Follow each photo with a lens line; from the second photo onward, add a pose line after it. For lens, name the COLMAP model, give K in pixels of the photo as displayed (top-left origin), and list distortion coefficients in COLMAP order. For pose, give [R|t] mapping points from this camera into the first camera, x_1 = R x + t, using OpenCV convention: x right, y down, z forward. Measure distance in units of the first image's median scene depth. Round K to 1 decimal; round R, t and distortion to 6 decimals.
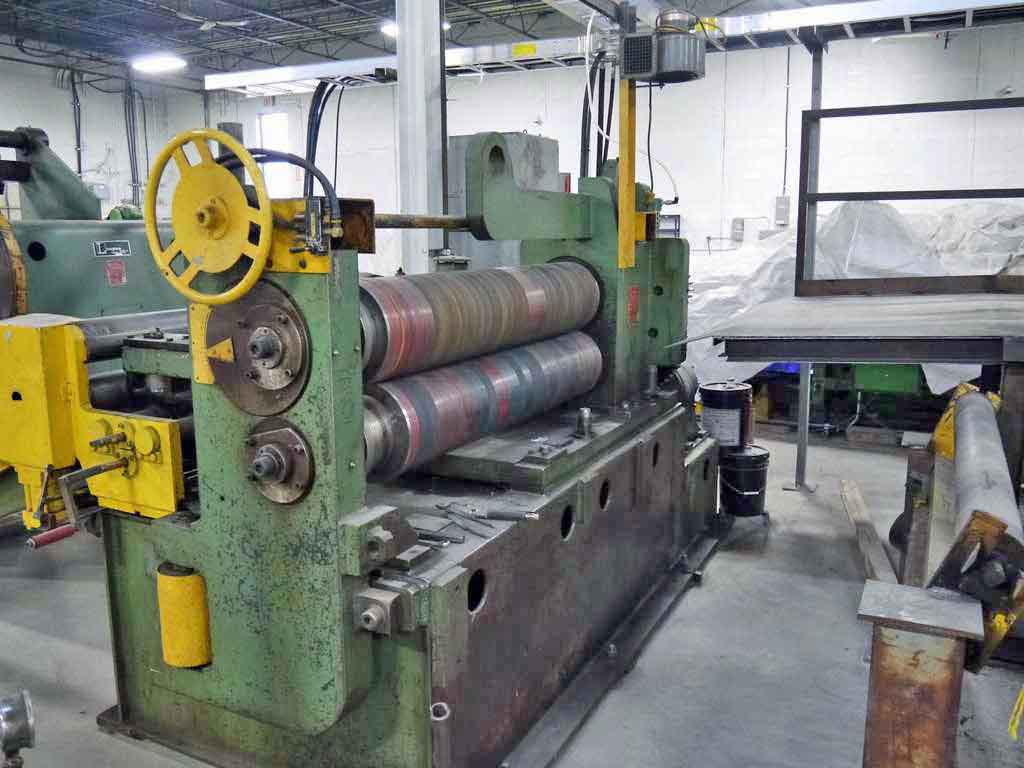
lens RADIAL K [[853.4, 0, 510.1], [0, 853.4, 382.2], [0, 0, 1]] dist [-0.044133, 0.018091]
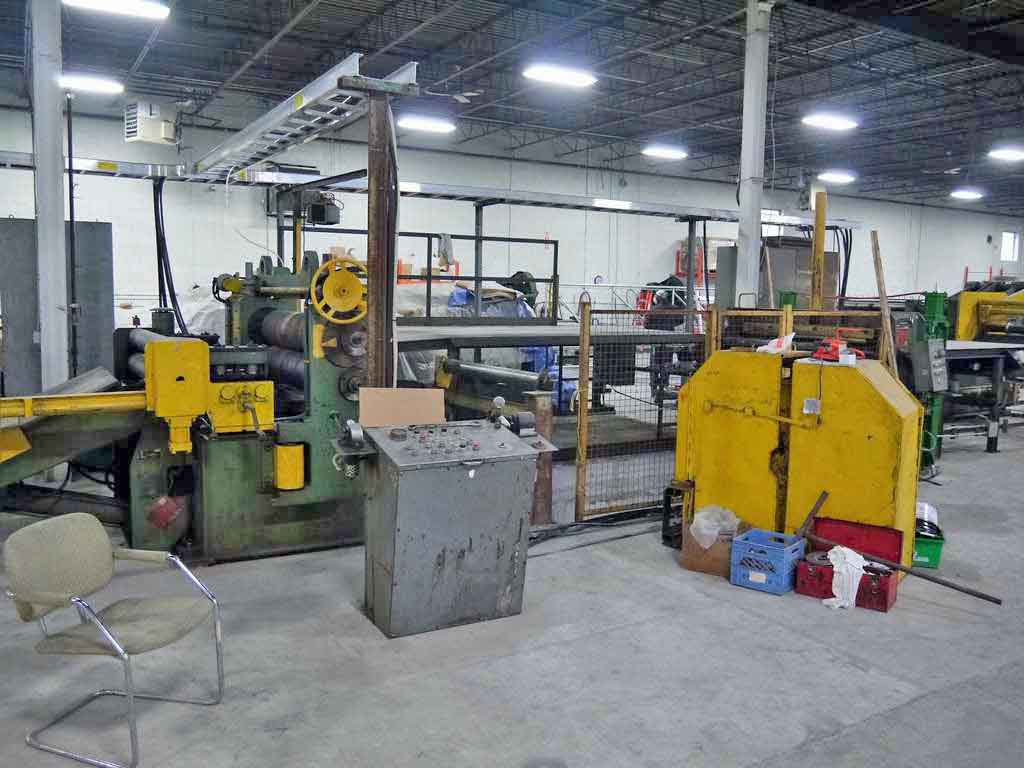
lens RADIAL K [[853.4, 0, 515.4], [0, 853.4, 378.1], [0, 0, 1]] dist [-0.044133, 0.018091]
pose [[0.533579, -0.069842, 0.842861, -0.662412], [0.128139, 0.991756, 0.001061, 0.040422], [-0.835987, 0.107437, 0.538130, -0.242753]]
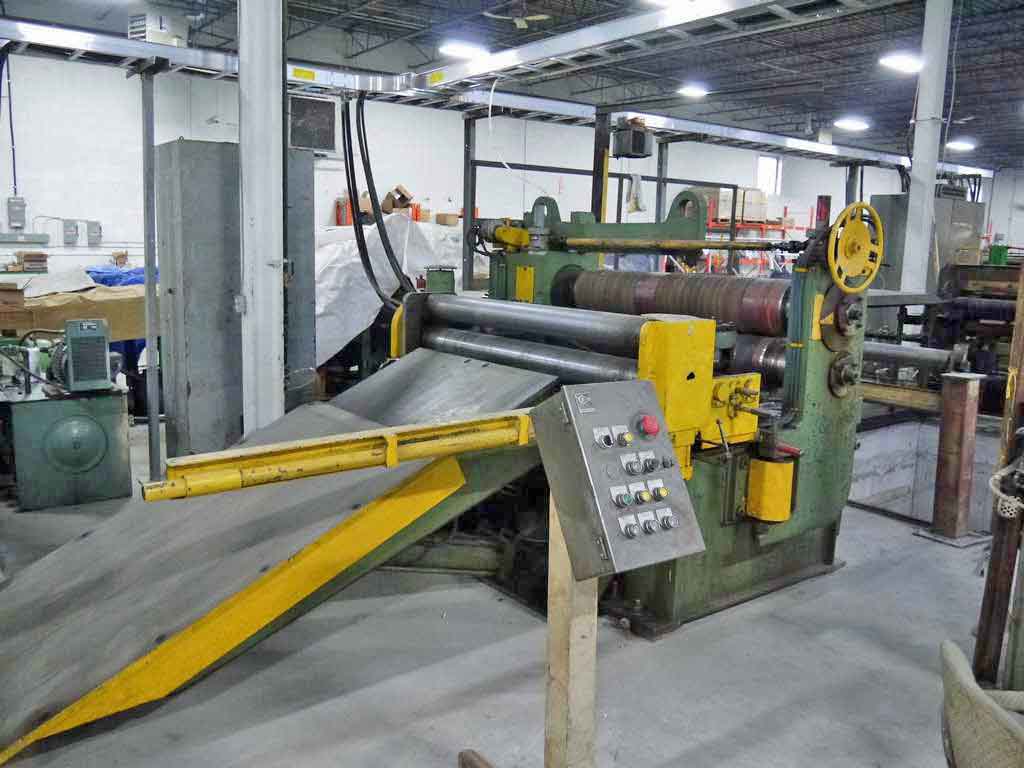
lens RADIAL K [[853.4, 0, 516.4], [0, 853.4, 381.0], [0, 0, 1]] dist [-0.044133, 0.018091]
pose [[0.431955, -0.129848, 0.892499, -0.692054], [0.132235, 0.988006, 0.079743, -0.042786], [-0.892149, 0.083574, 0.443944, 0.243638]]
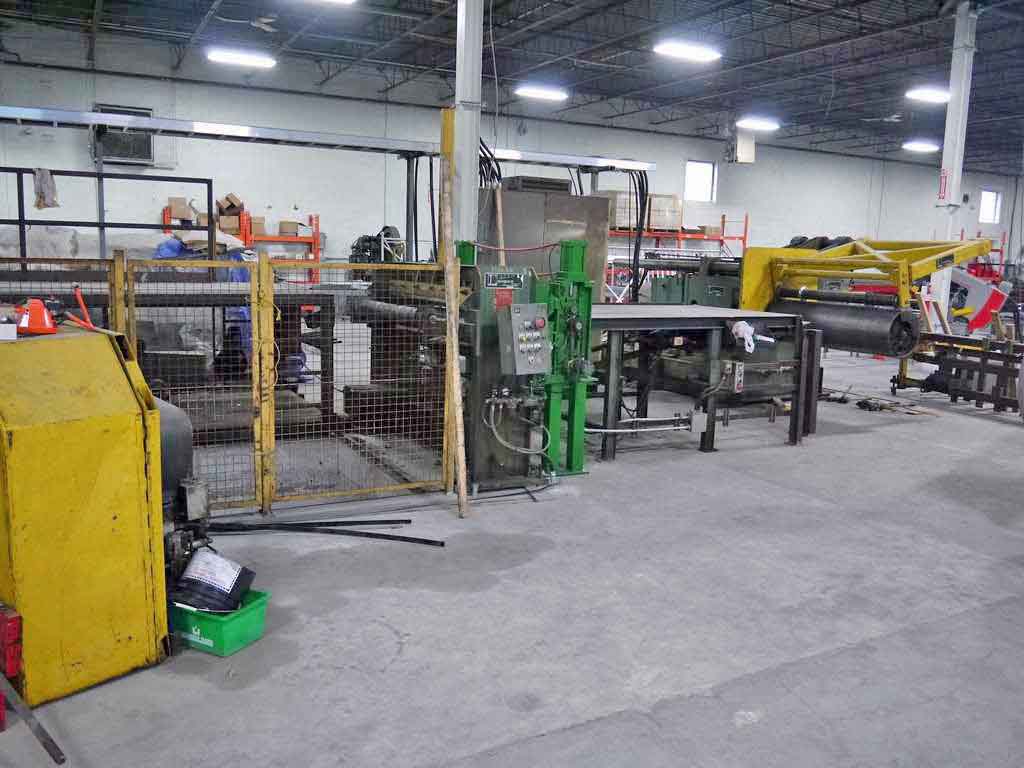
lens RADIAL K [[853.4, 0, 507.5], [0, 853.4, 379.7], [0, 0, 1]] dist [-0.044133, 0.018091]
pose [[0.571939, -0.098440, 0.814368, -0.101325], [0.113100, 0.992755, 0.040572, 0.100278], [-0.812461, 0.068901, 0.578929, -0.571648]]
